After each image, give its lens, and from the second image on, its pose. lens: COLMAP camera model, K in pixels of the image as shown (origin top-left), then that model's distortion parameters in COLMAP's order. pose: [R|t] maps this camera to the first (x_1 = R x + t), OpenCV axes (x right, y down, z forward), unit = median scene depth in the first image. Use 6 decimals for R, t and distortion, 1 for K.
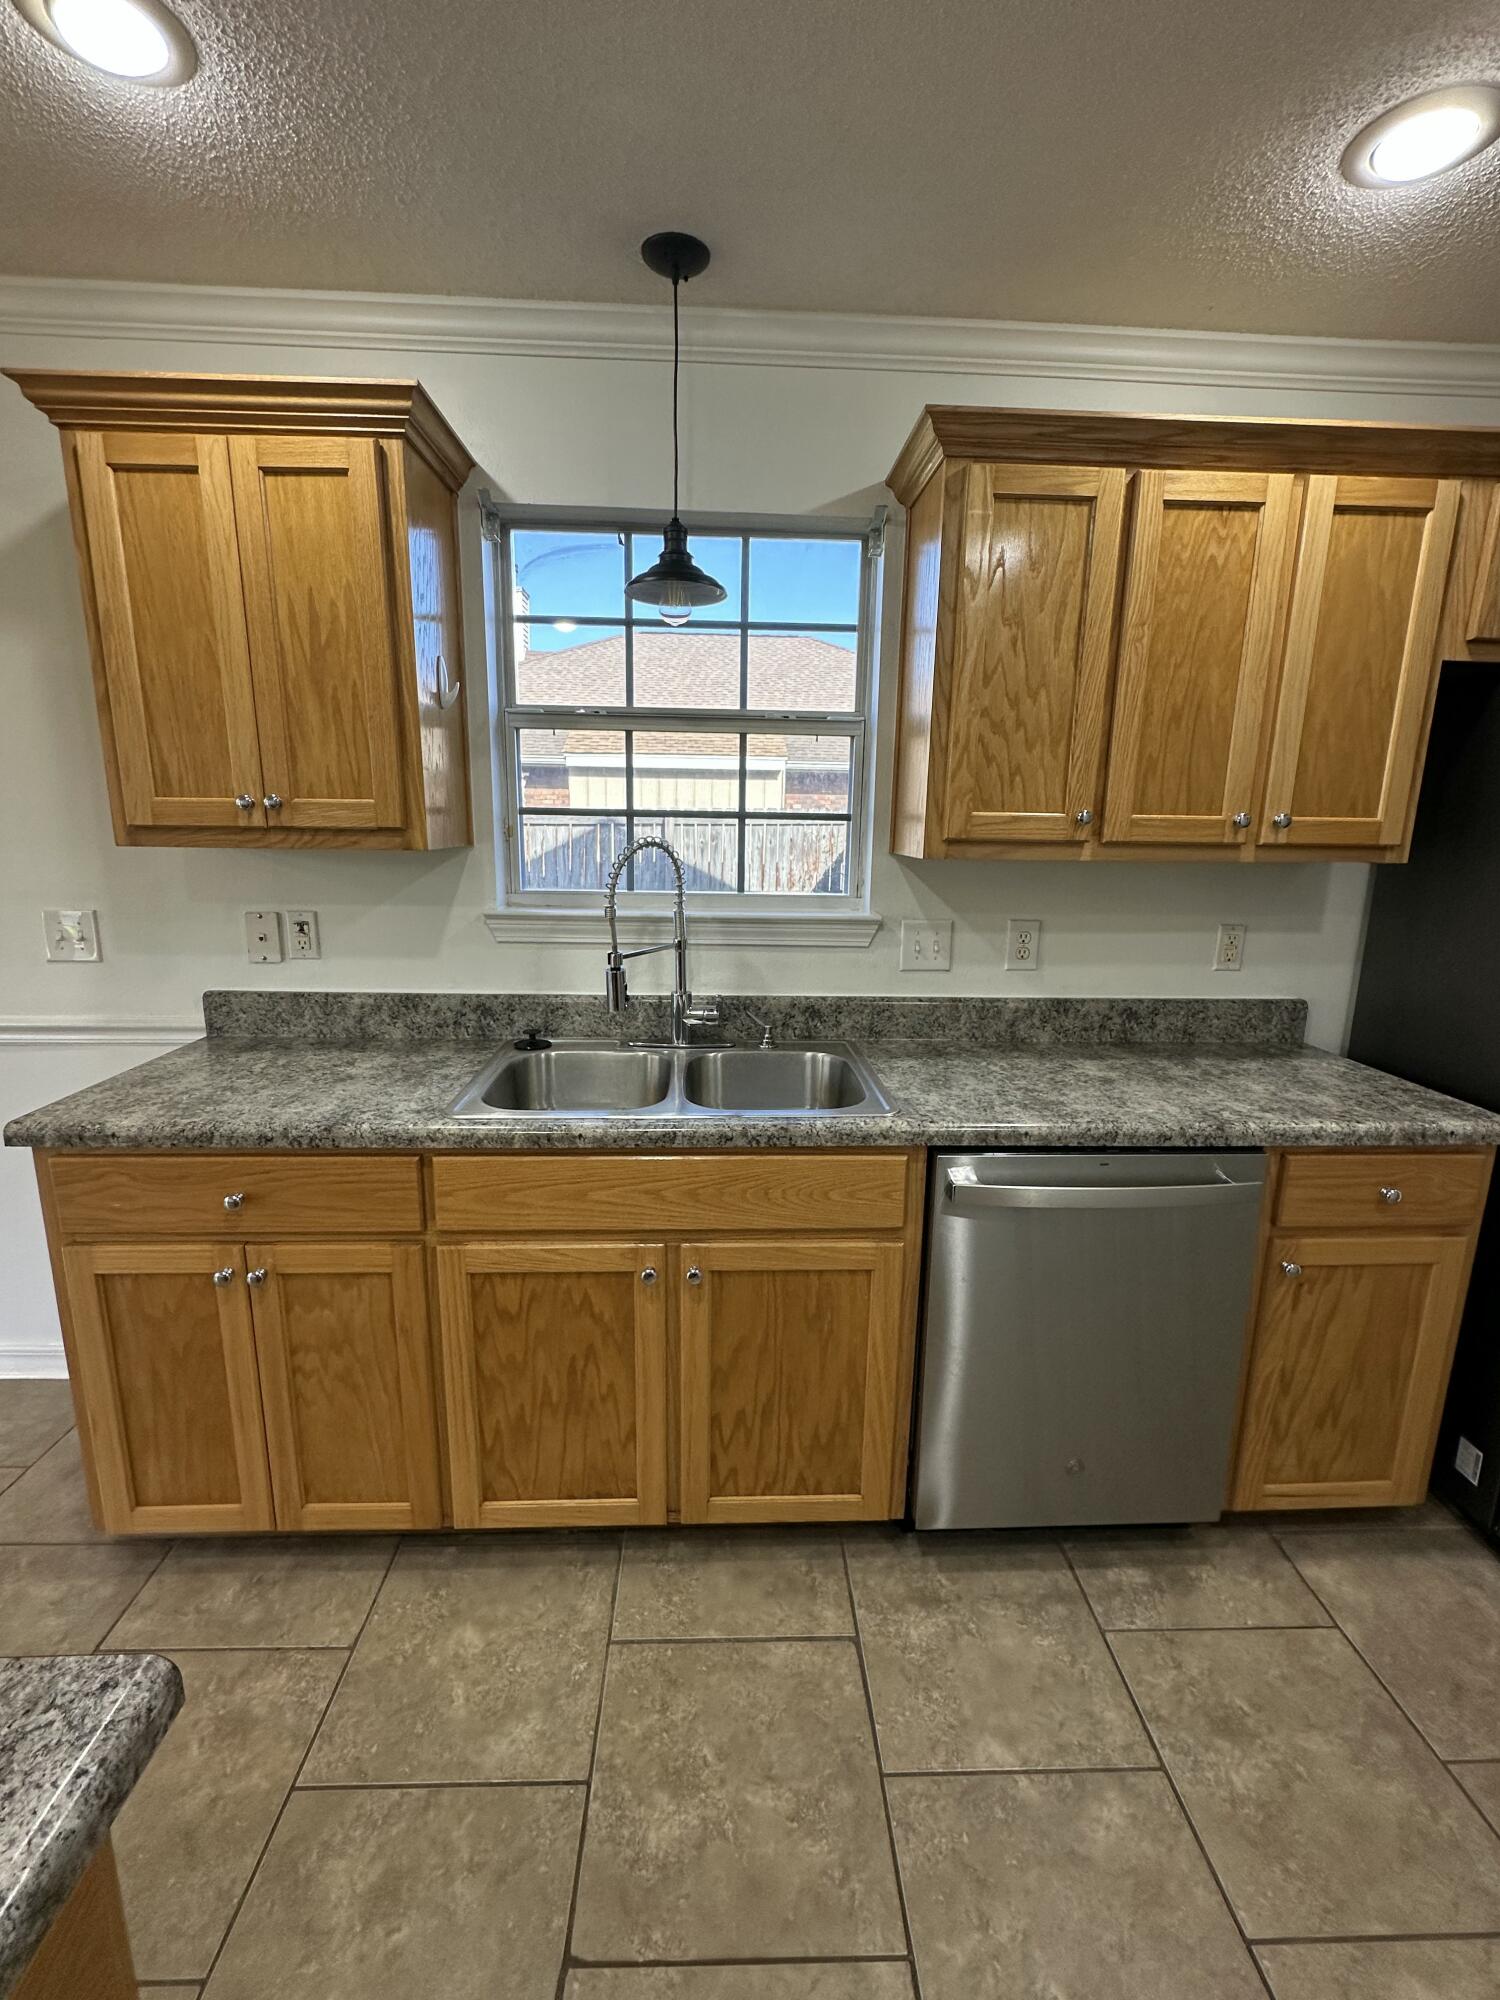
lens RADIAL K [[864.1, 0, 751.2], [0, 864.1, 998.9], [0, 0, 1]] dist [-0.003003, 0.000376]
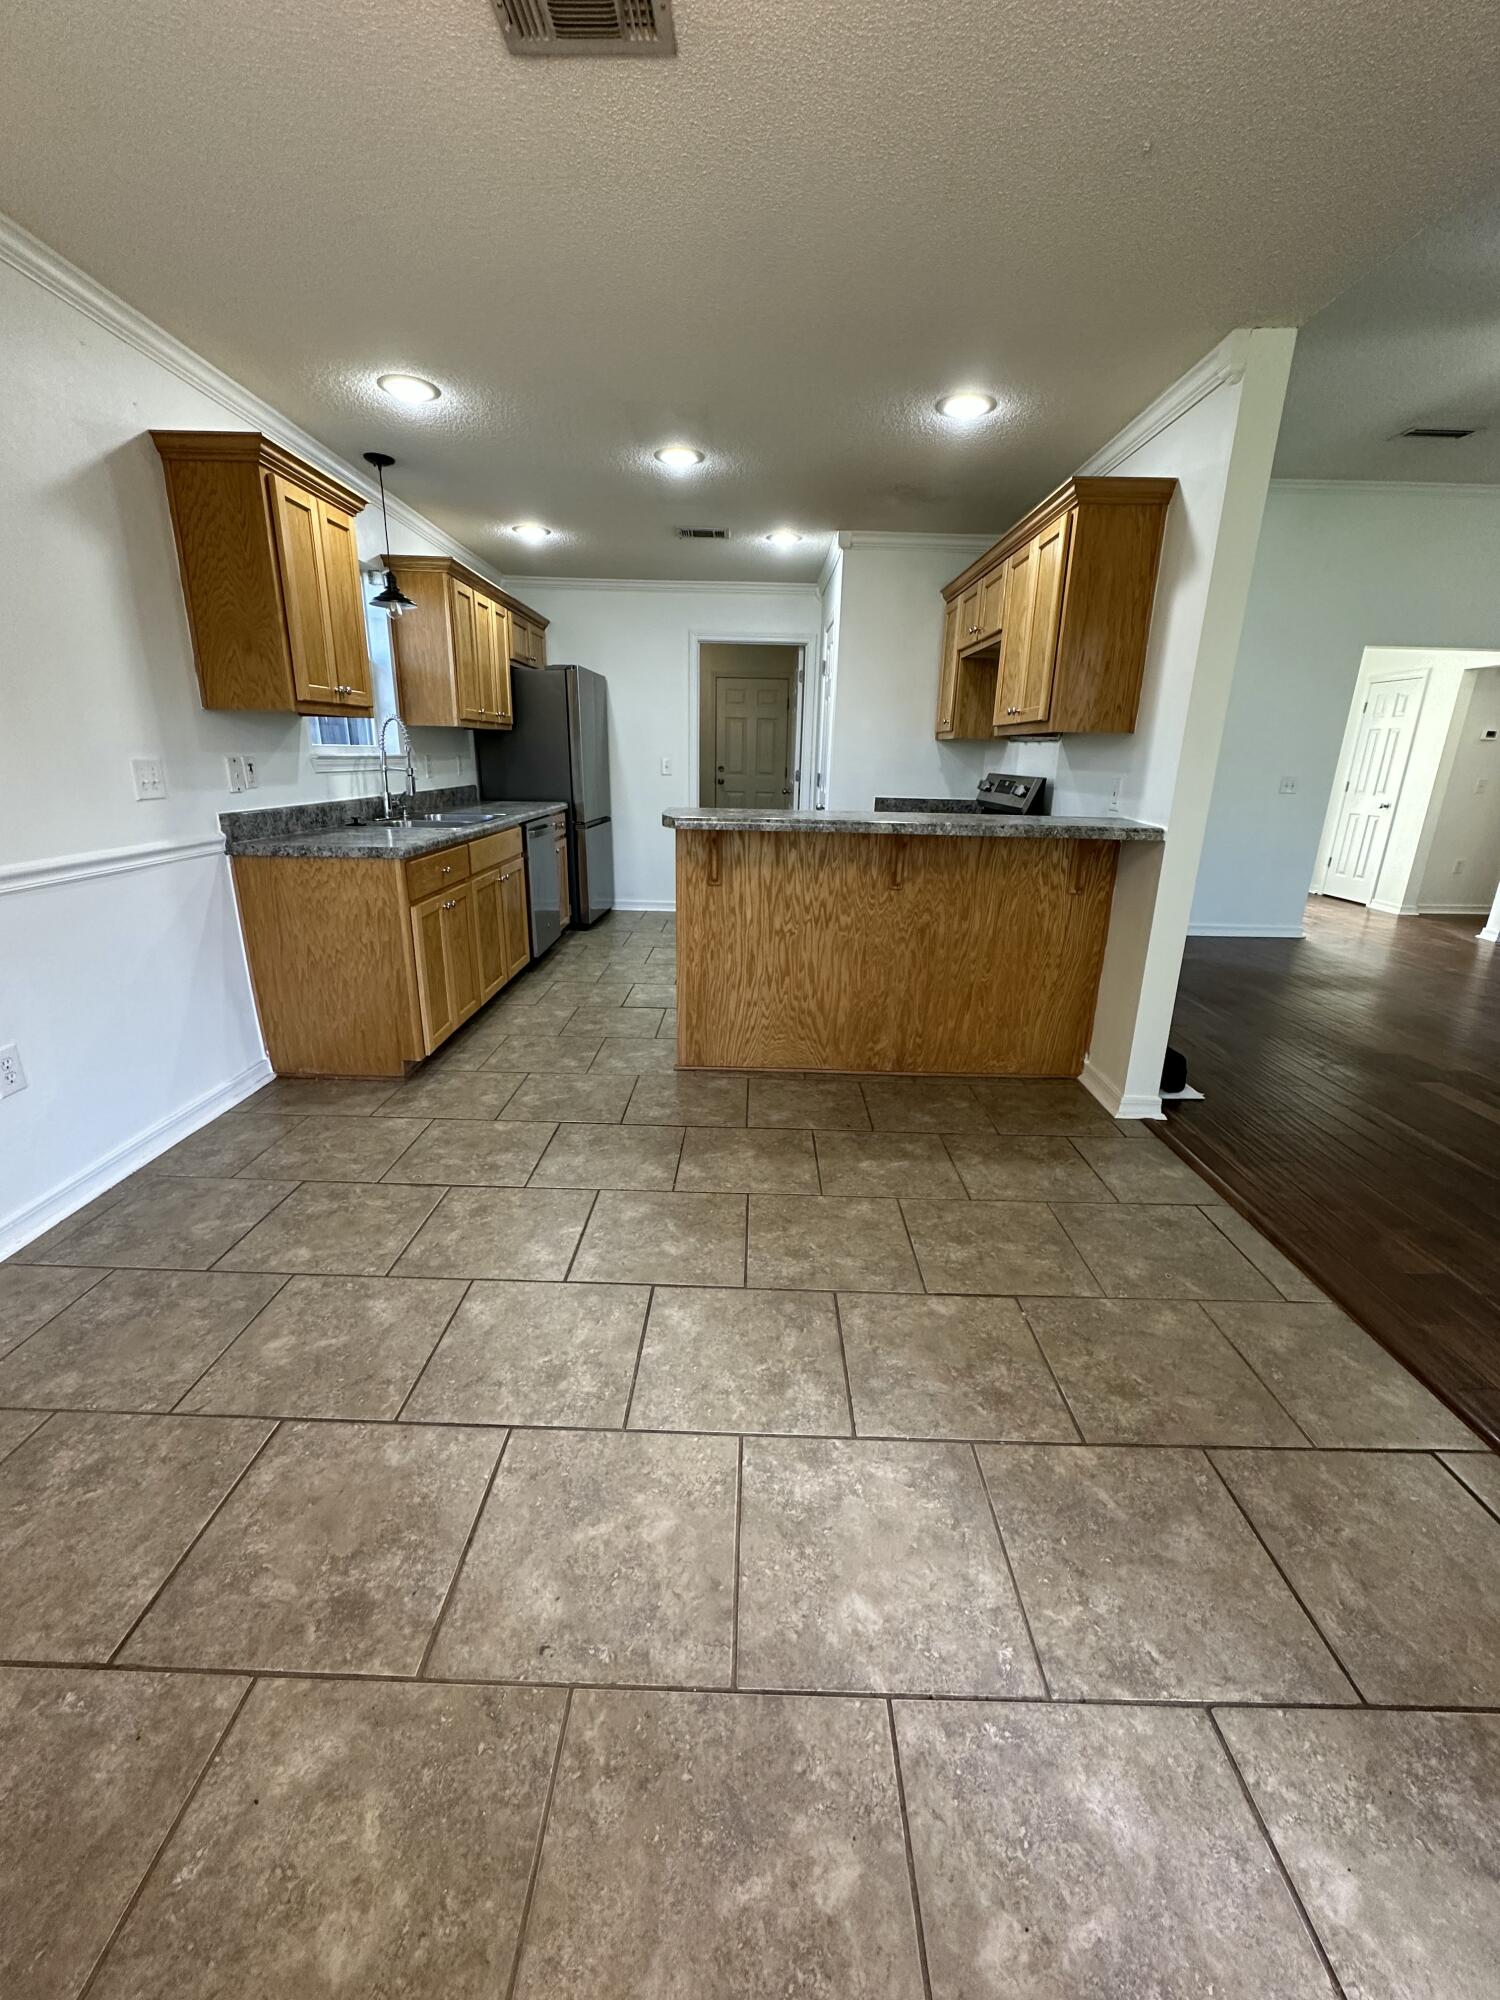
lens RADIAL K [[803.7, 0, 750.9], [0, 803.7, 998.4], [0, 0, 1]] dist [-0.003267, 0.000899]
pose [[0.044989, -0.307895, 0.950356, -2.450813], [0.183390, 0.937698, 0.295112, 0.059577], [-0.982010, 0.161009, 0.098651, 0.020291]]
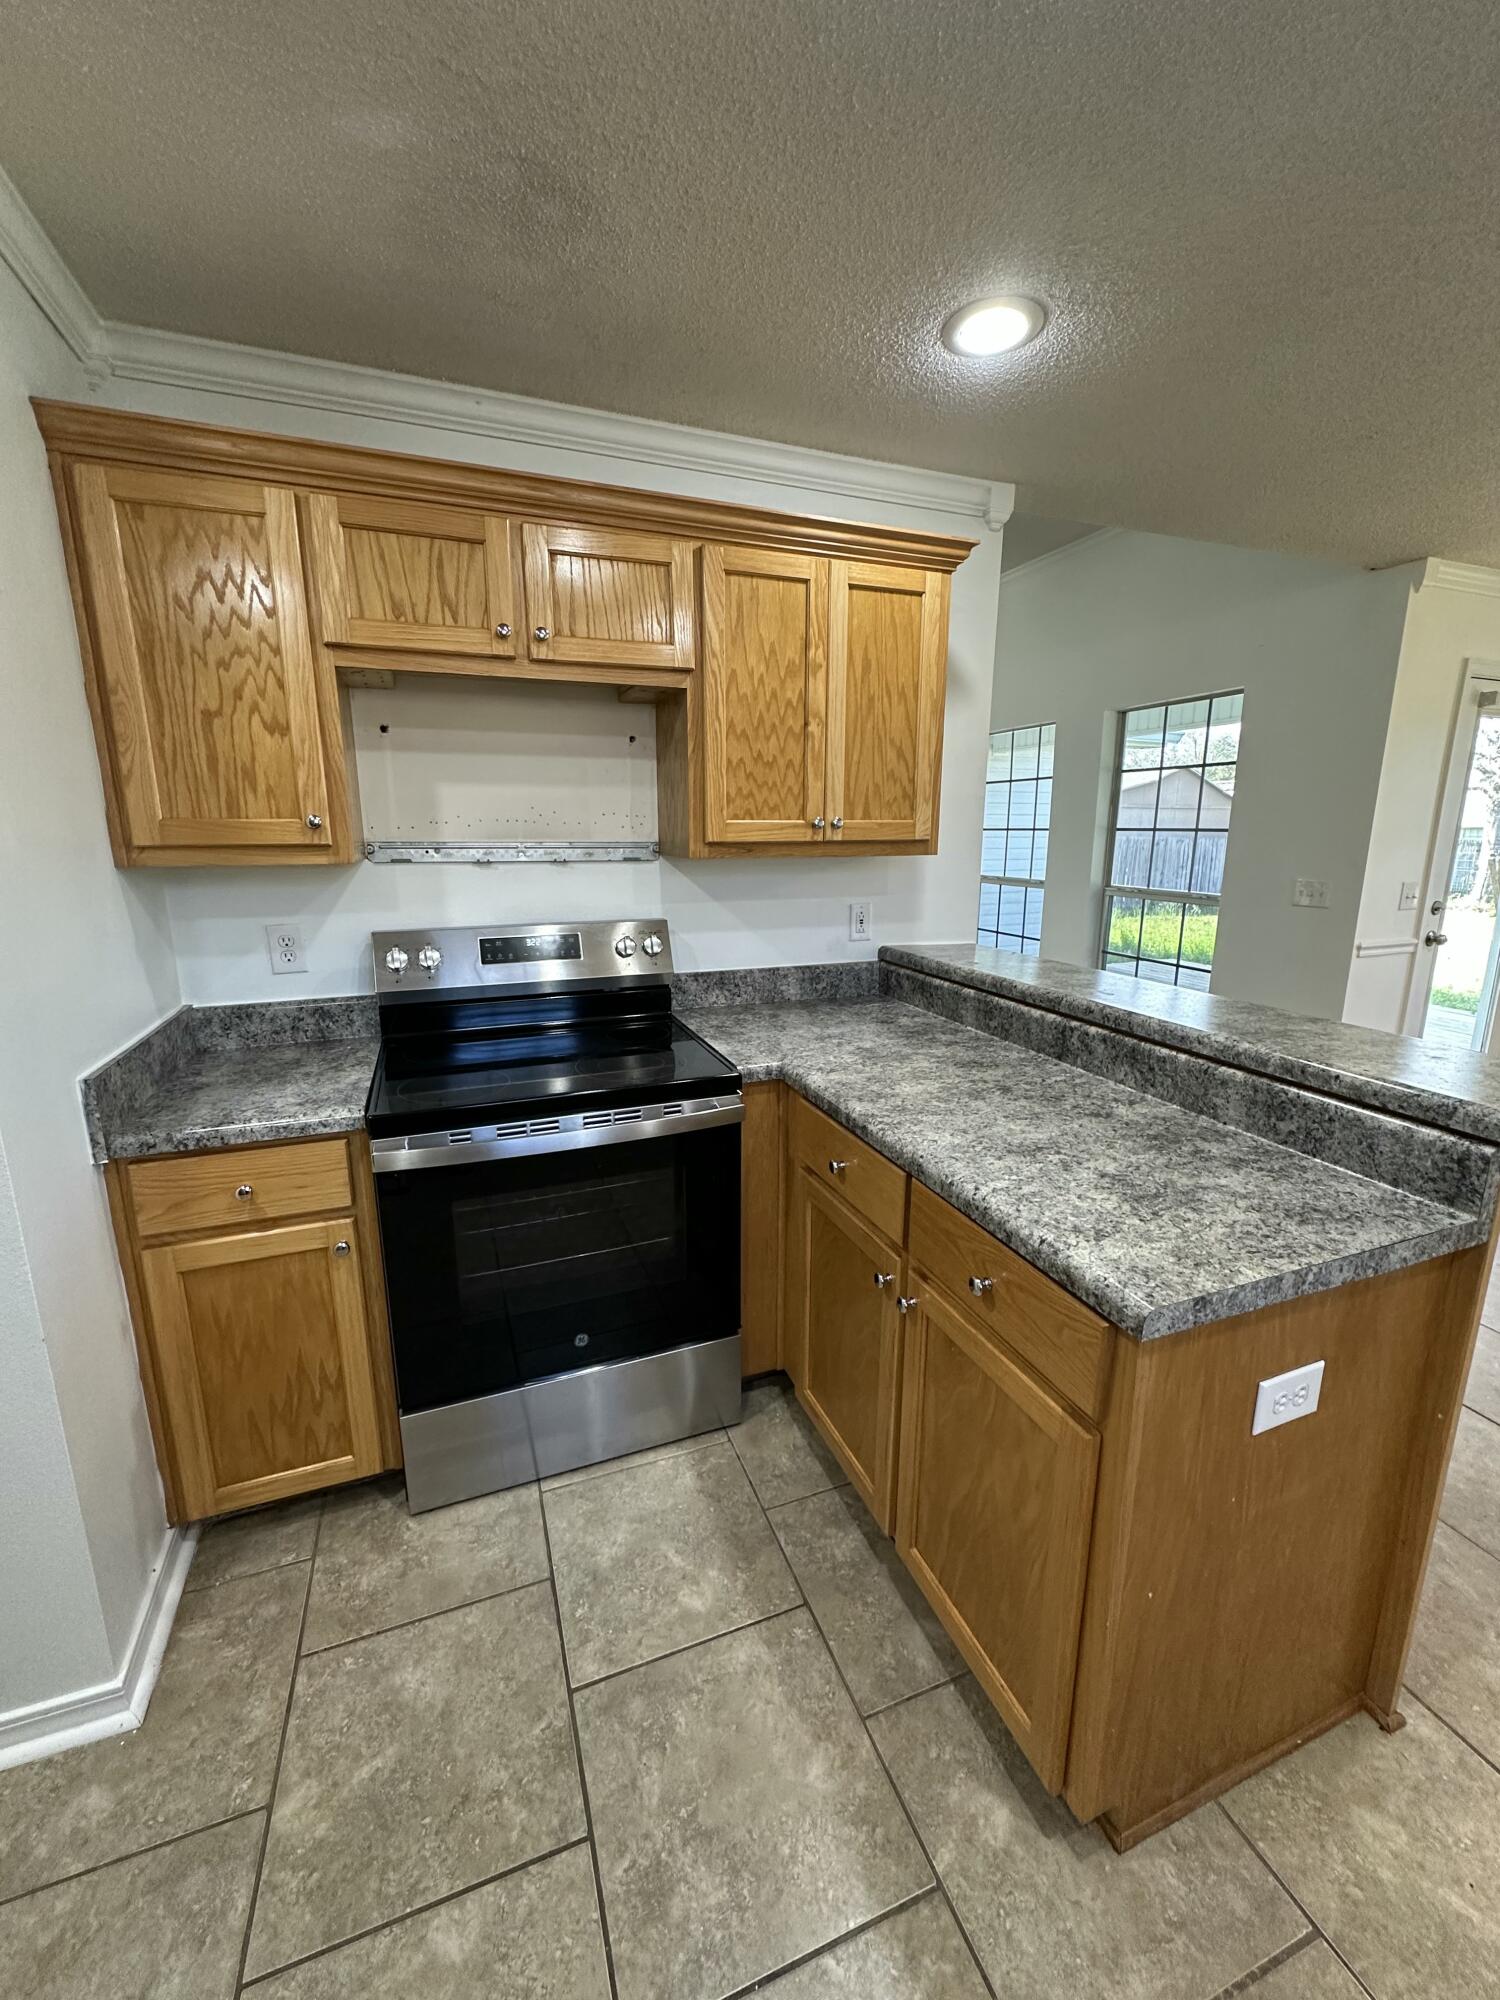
lens RADIAL K [[803.7, 0, 750.9], [0, 803.7, 998.4], [0, 0, 1]] dist [-0.003267, 0.000899]
pose [[-0.947363, 0.050715, -0.316118, 0.188865], [-0.080963, 0.917332, 0.389804, -0.130178], [0.309754, 0.394880, -0.864941, 0.629881]]
